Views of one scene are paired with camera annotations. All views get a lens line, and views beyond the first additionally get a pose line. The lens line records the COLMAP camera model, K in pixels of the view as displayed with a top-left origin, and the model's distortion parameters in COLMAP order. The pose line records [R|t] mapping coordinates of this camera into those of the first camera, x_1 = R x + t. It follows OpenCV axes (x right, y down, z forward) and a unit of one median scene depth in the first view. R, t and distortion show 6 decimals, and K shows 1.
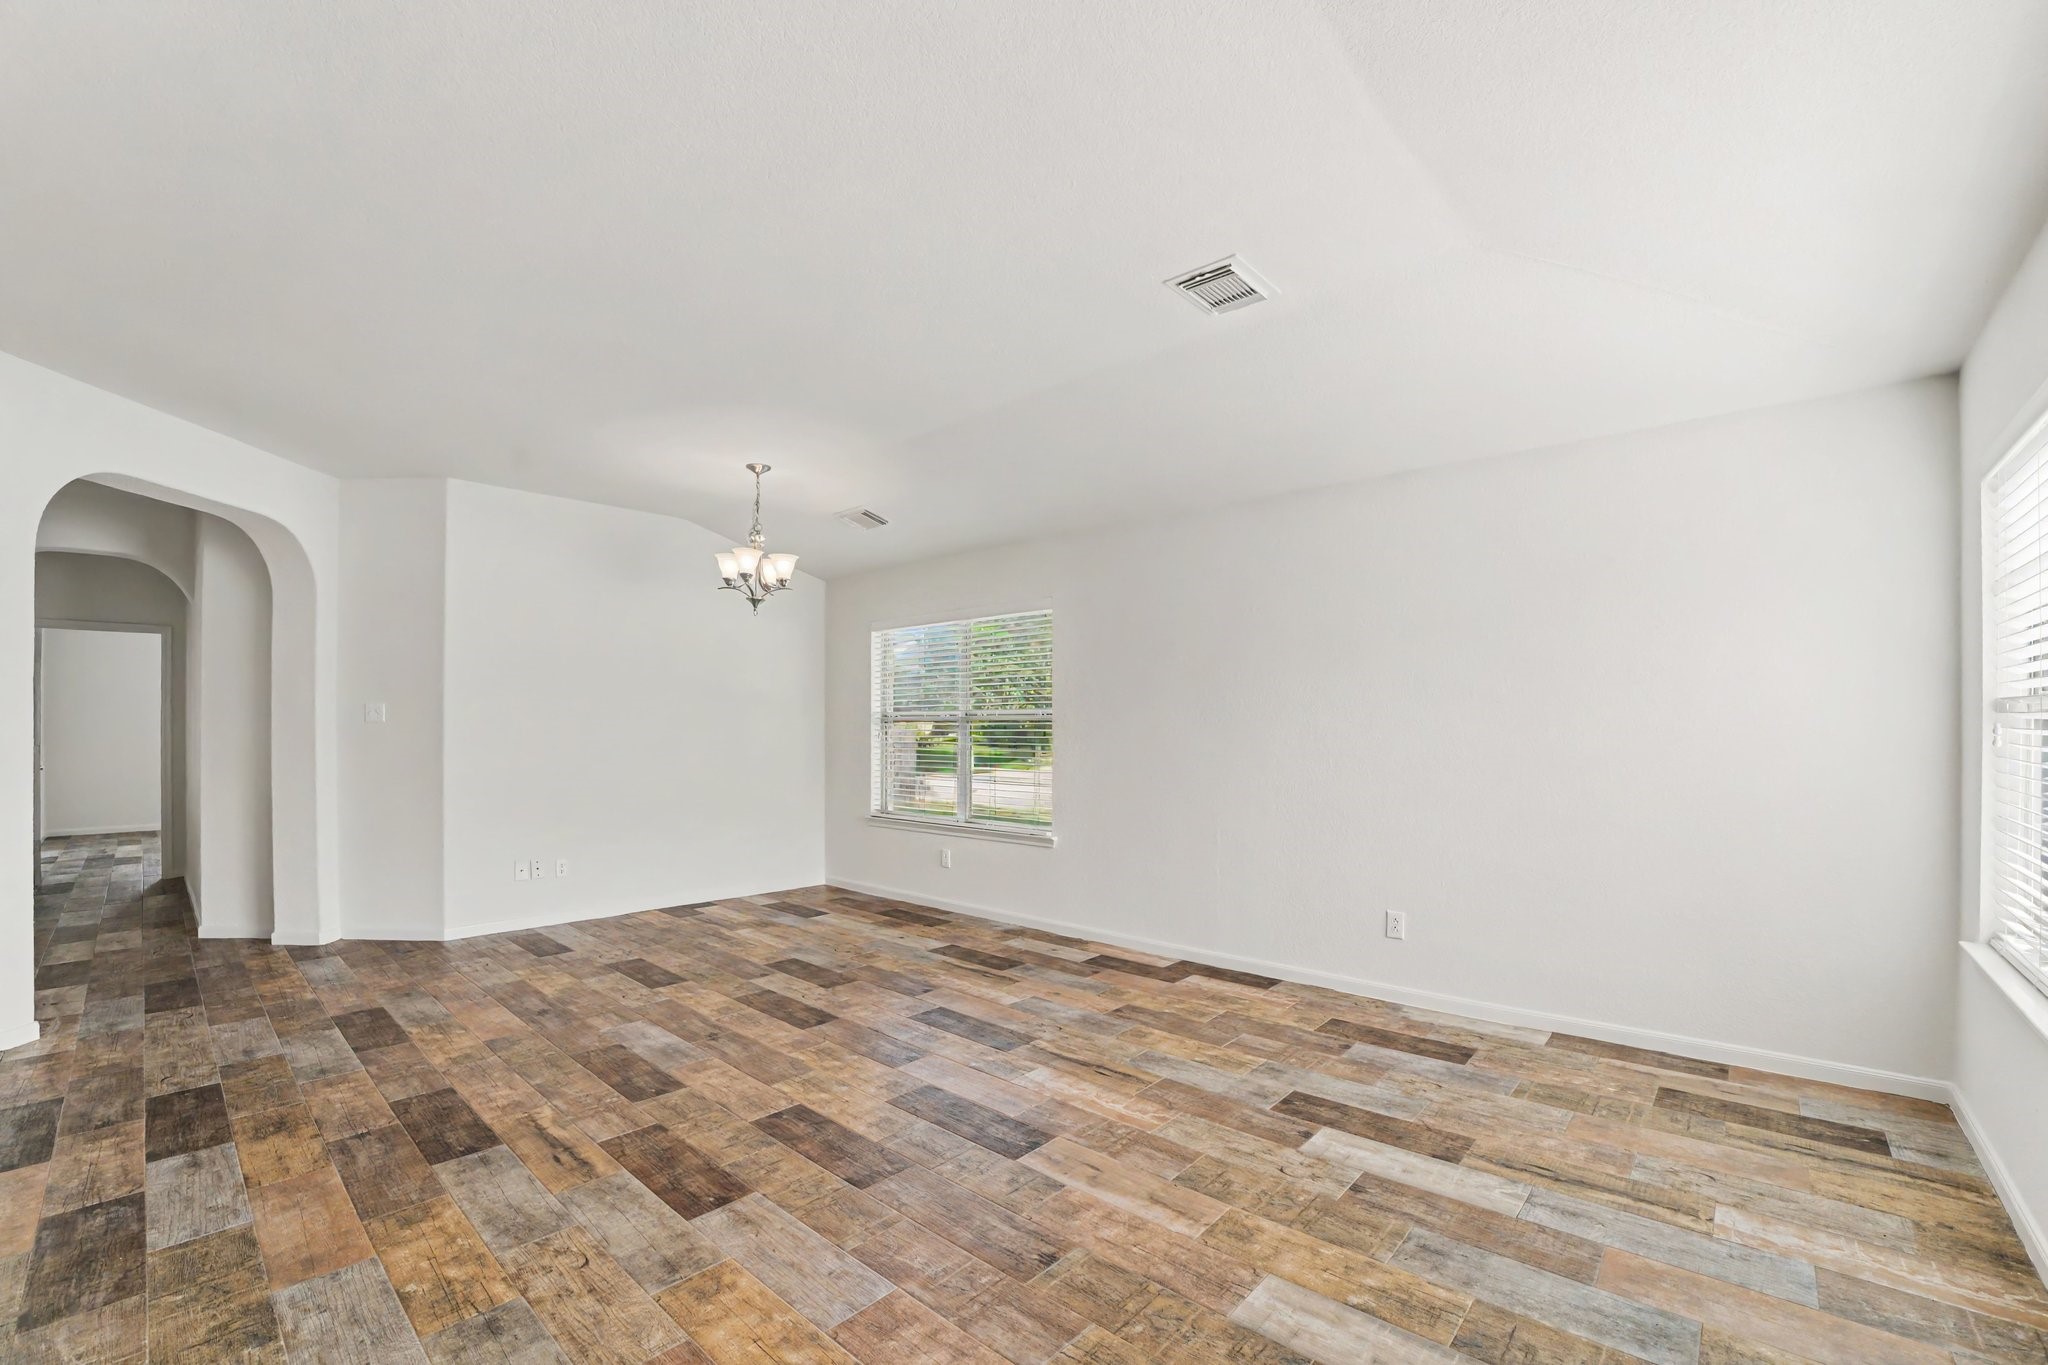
lens RADIAL K [[844.9, 0, 1029.3], [0, 844.9, 694.5], [0, 0, 1]] dist [-0.064159, 0.012037]
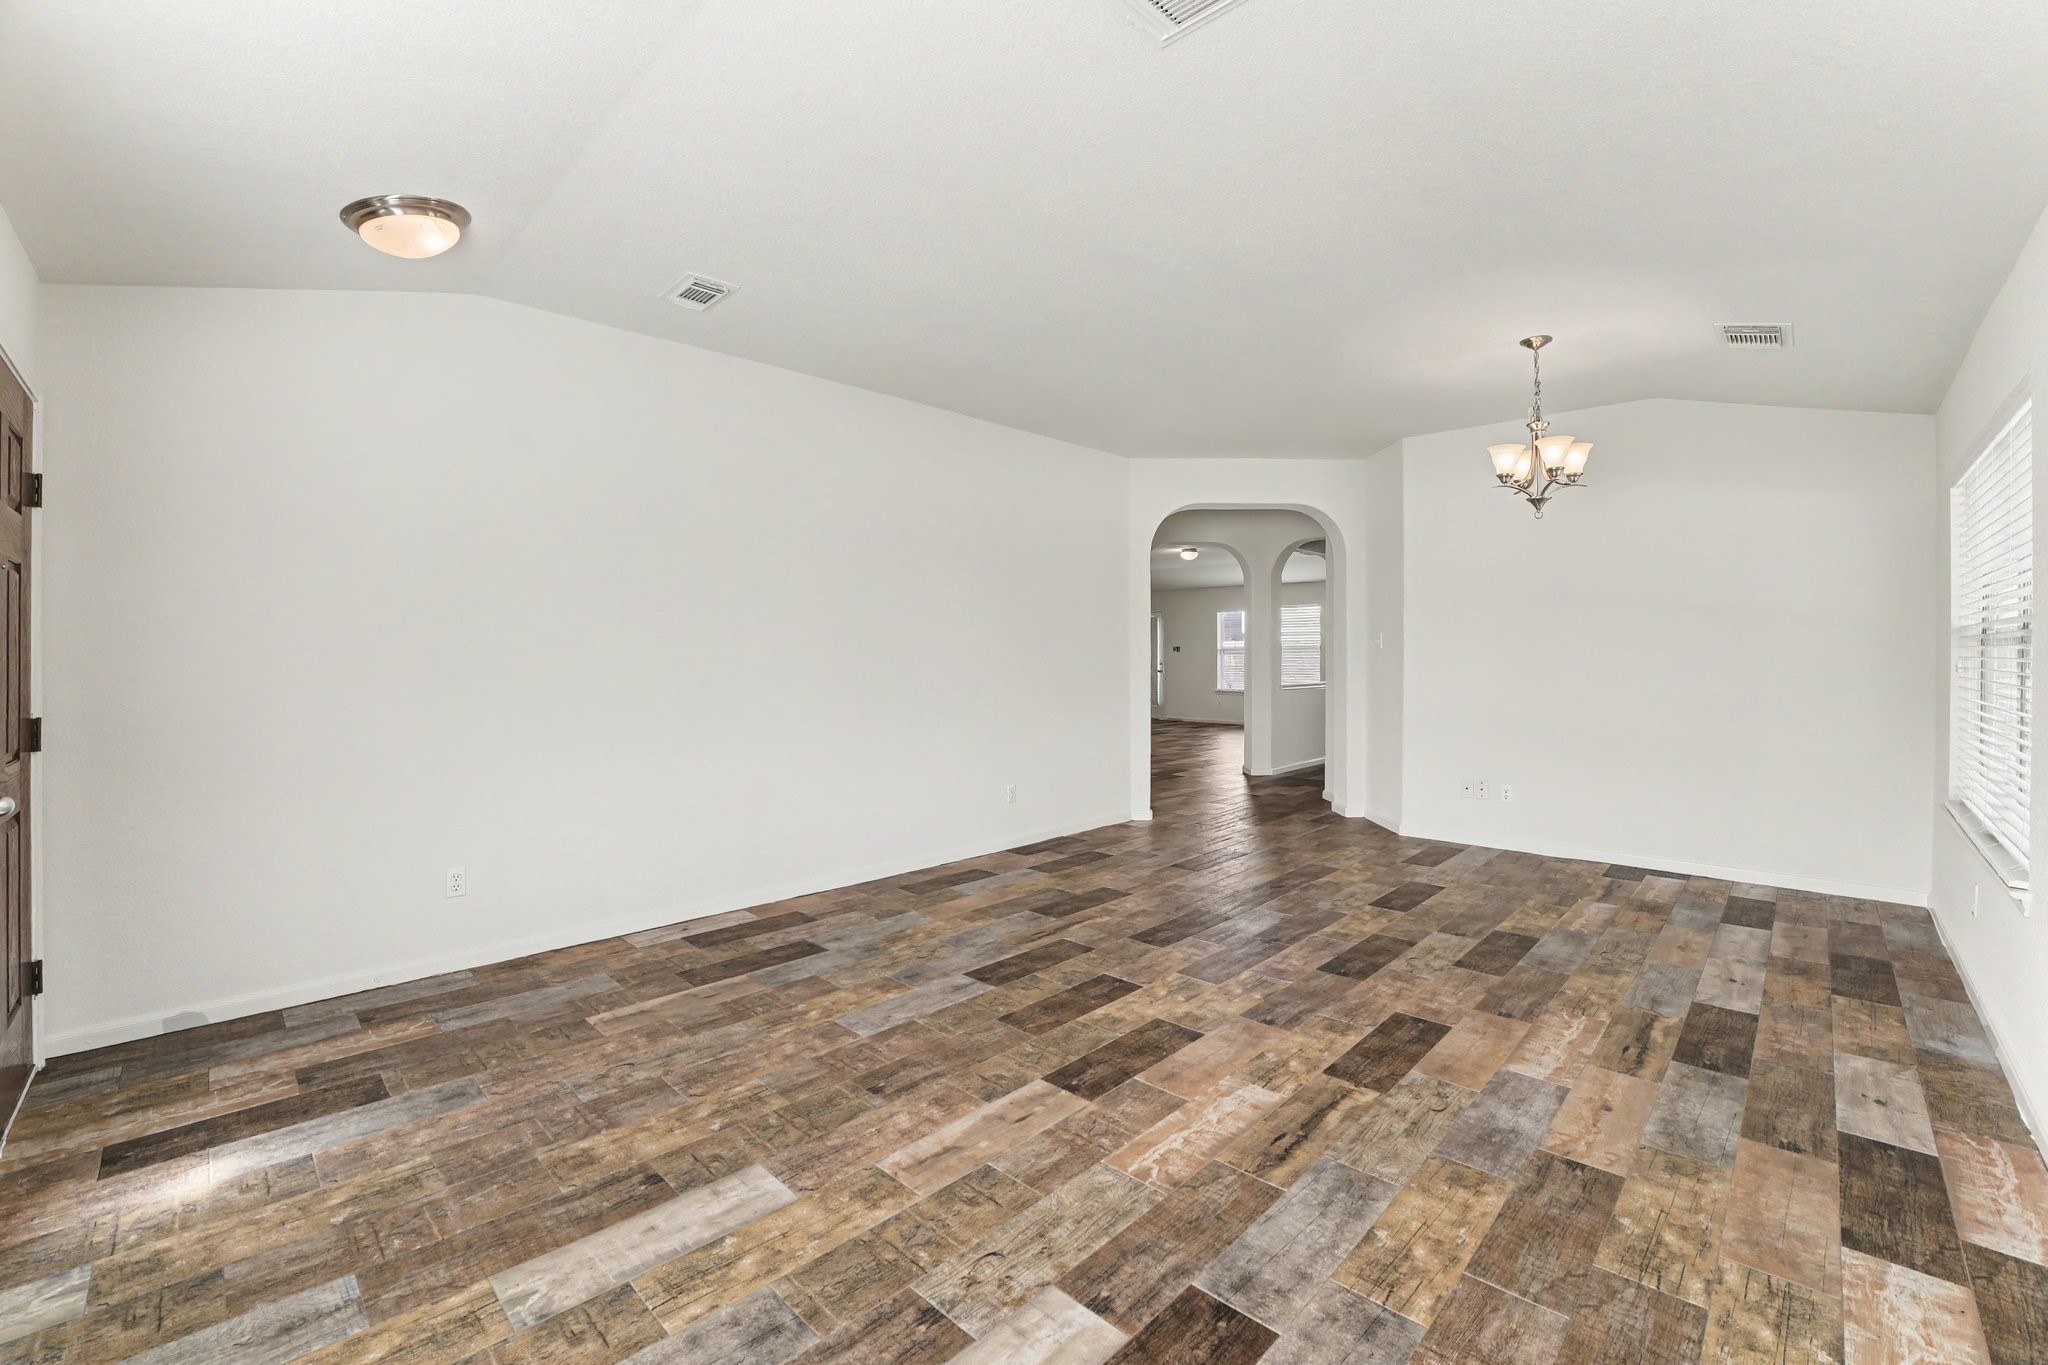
lens RADIAL K [[846.1, 0, 1028.3], [0, 846.1, 663.3], [0, 0, 1]] dist [-0.063467, 0.009360]
pose [[-0.026118, 0.013125, -0.999573, 0.717291], [0.039111, 0.999162, 0.012098, 0.029567], [0.998893, -0.038778, -0.026610, 0.744076]]
